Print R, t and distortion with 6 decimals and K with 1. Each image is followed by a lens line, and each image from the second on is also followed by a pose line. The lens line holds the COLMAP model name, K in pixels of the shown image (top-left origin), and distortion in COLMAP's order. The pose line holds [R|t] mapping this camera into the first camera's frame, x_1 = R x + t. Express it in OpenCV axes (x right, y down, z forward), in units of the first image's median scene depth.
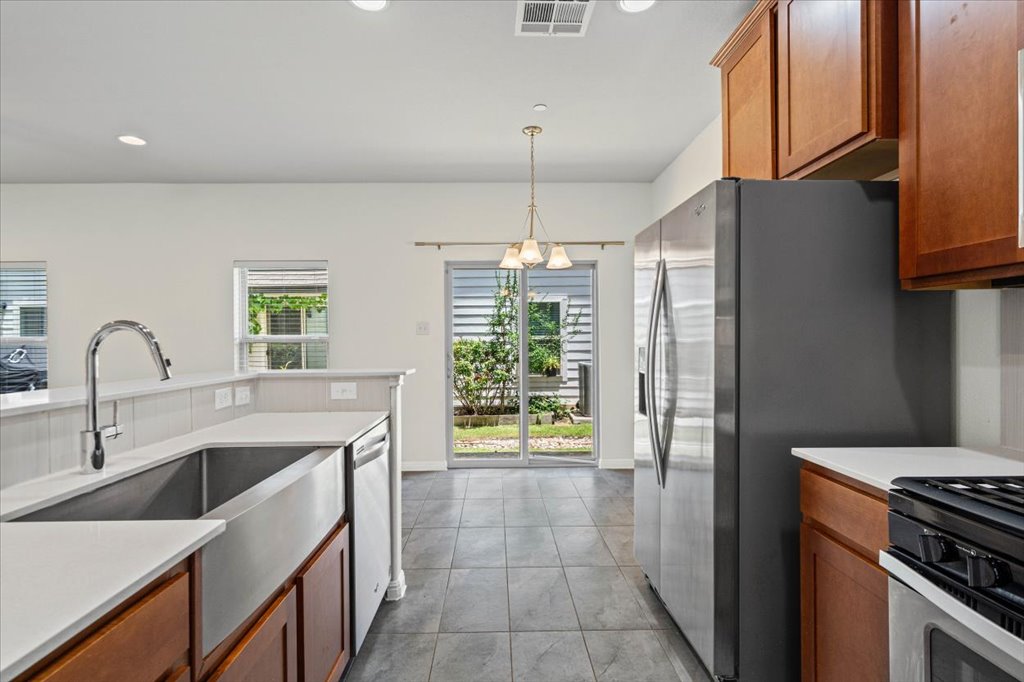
lens RADIAL K [[510.1, 0, 508.8], [0, 510.1, 341.9], [0, 0, 1]] dist [-0.000474, 0.000023]
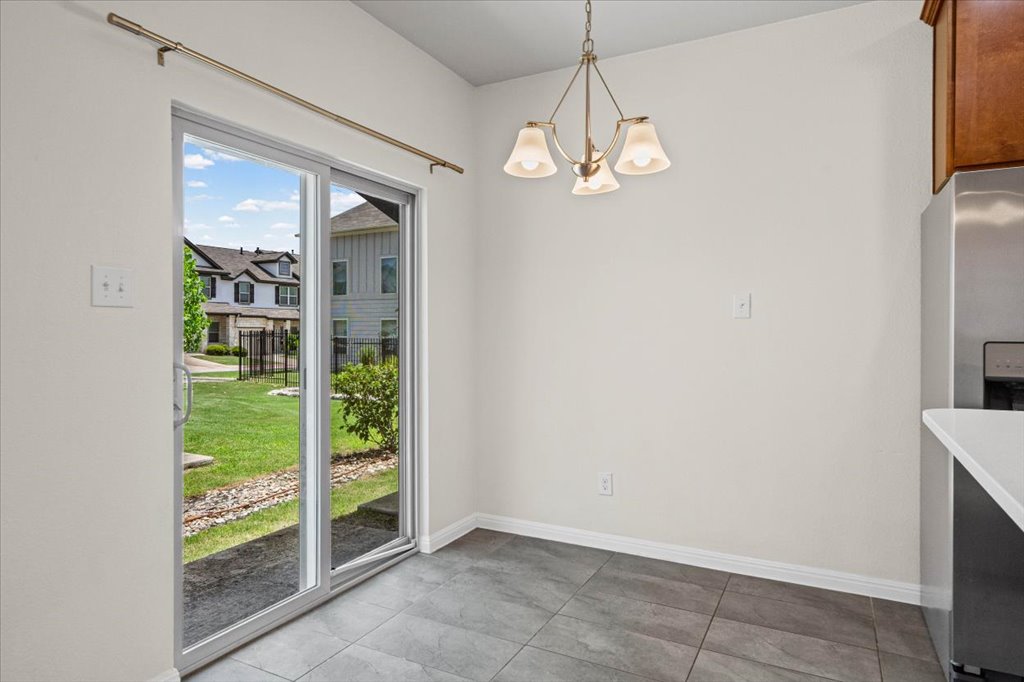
lens RADIAL K [[604.5, 0, 511.8], [0, 604.5, 331.5], [0, 0, 1]] dist [0.001990, -0.000066]
pose [[0.475401, 0.006200, 0.879747, -0.260815], [-0.003546, 0.999981, -0.005132, 0.001336], [-0.879762, -0.000680, 0.475414, 0.413523]]
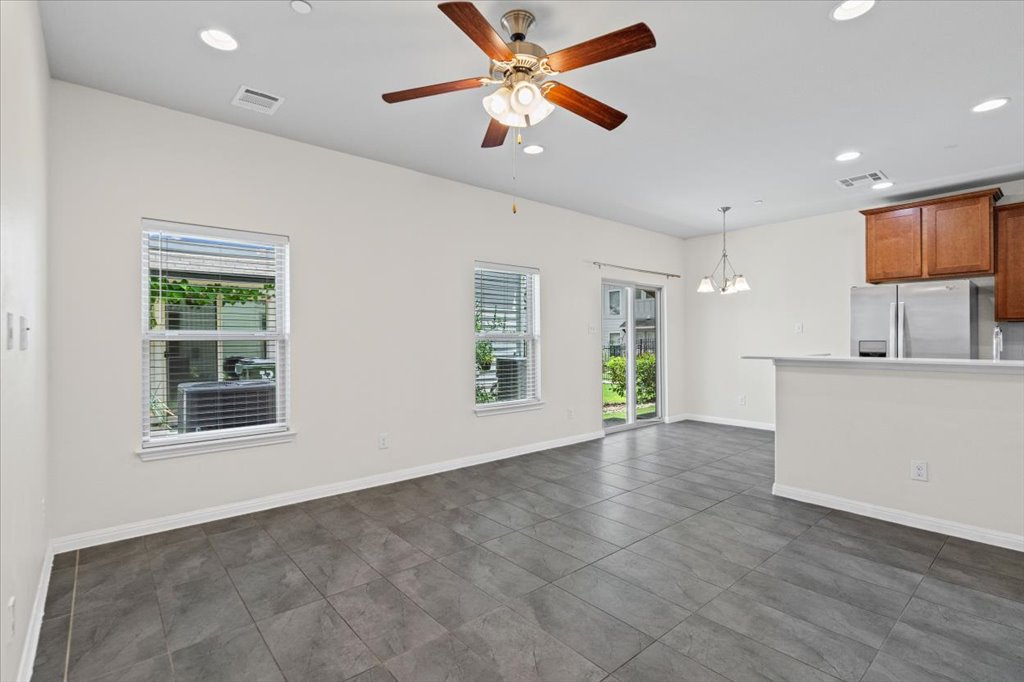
lens RADIAL K [[468.6, 0, 516.3], [0, 468.6, 342.4], [0, 0, 1]] dist [0.002973, 0.000291]
pose [[0.771335, 0.000324, 0.636429, -0.734059], [0.000918, 0.999998, -0.001621, 0.006746], [-0.636428, 0.001835, 0.771334, 0.146098]]
